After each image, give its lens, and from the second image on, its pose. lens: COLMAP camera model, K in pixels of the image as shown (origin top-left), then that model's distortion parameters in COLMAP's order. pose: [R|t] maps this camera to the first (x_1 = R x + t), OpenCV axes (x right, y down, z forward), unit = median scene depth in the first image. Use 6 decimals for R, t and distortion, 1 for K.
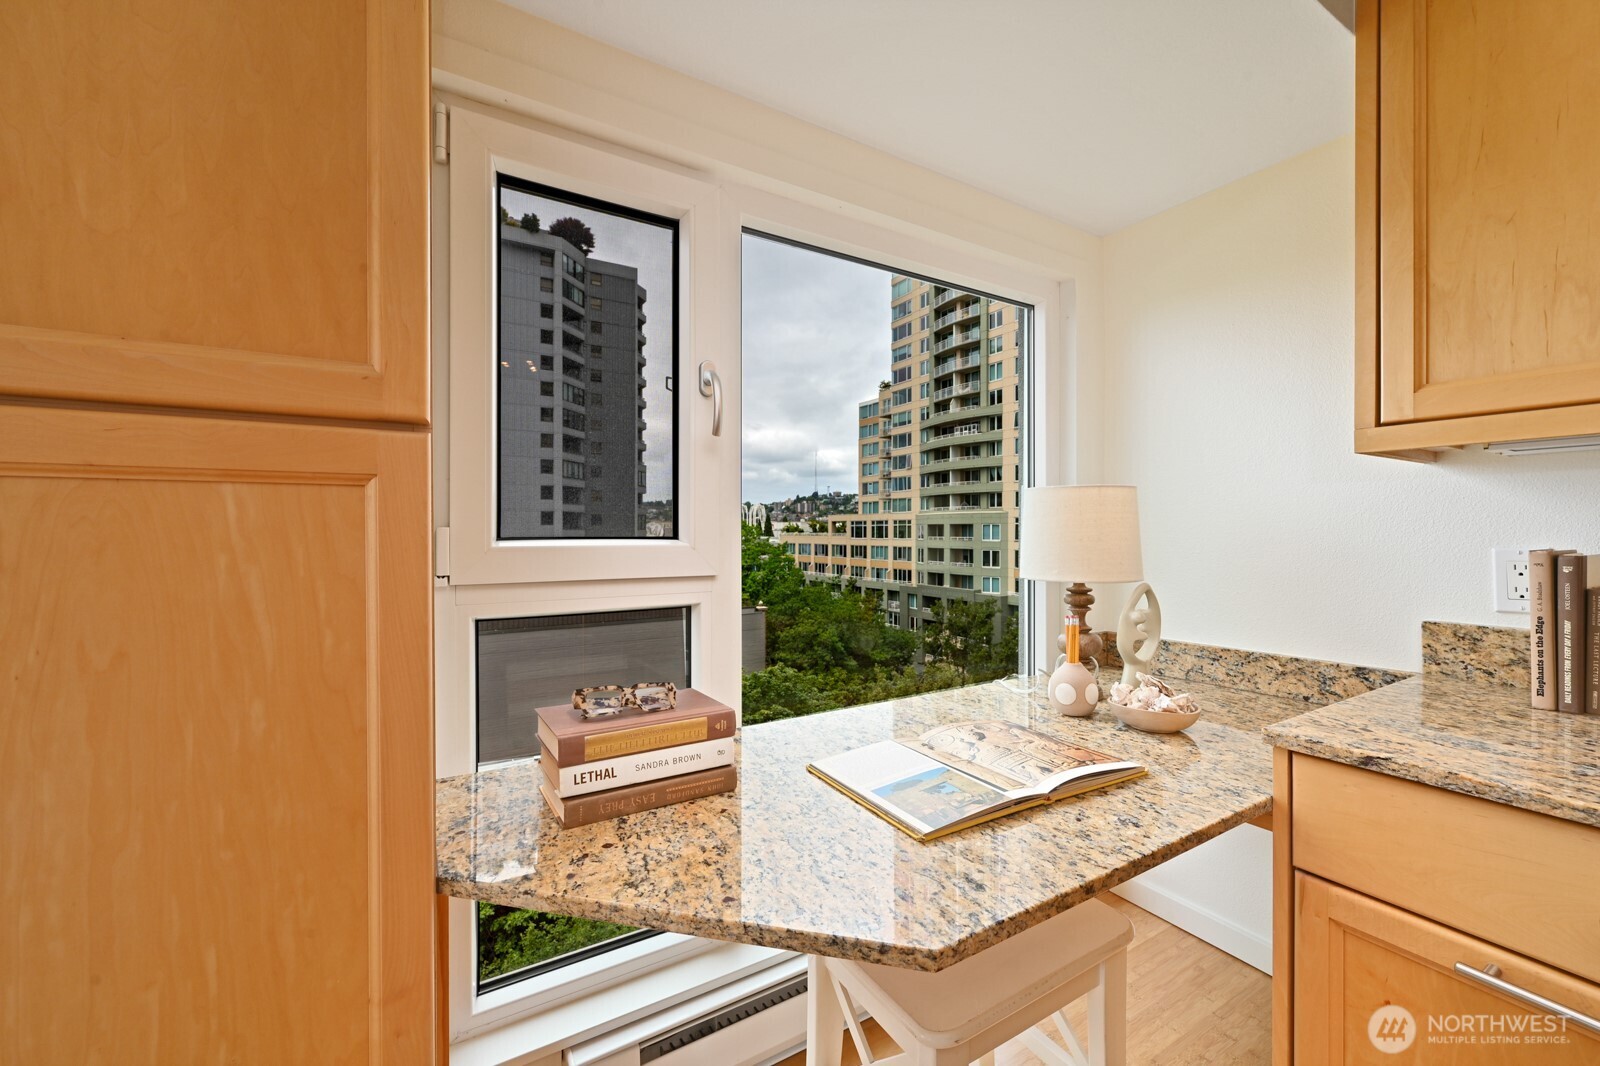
lens RADIAL K [[624.9, 0, 816.2], [0, 624.9, 533.4], [0, 0, 1]] dist [0.005647, -0.000307]
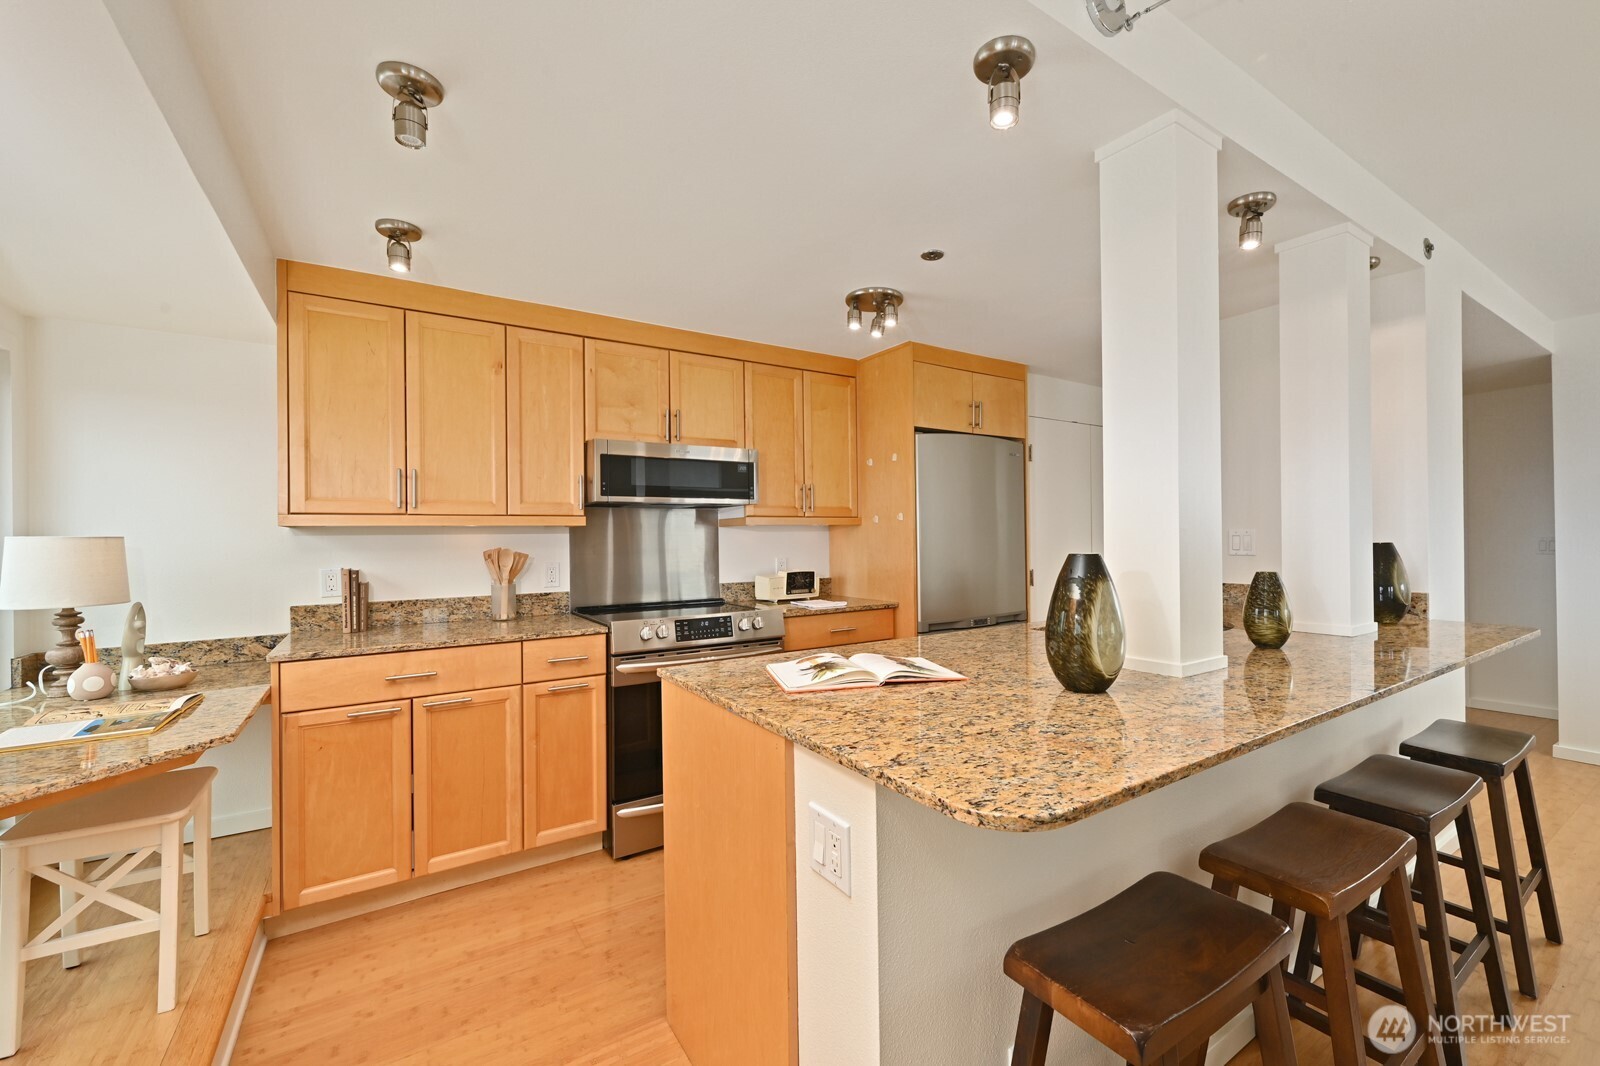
lens RADIAL K [[624.9, 0, 800.9], [0, 624.9, 535.9], [0, 0, 1]] dist [0.005647, -0.000307]
pose [[-0.027656, 0.006433, 0.999597, -1.081462], [0.010068, 0.999930, -0.006157, -0.056000], [-0.999567, 0.009893, -0.027719, -0.571503]]
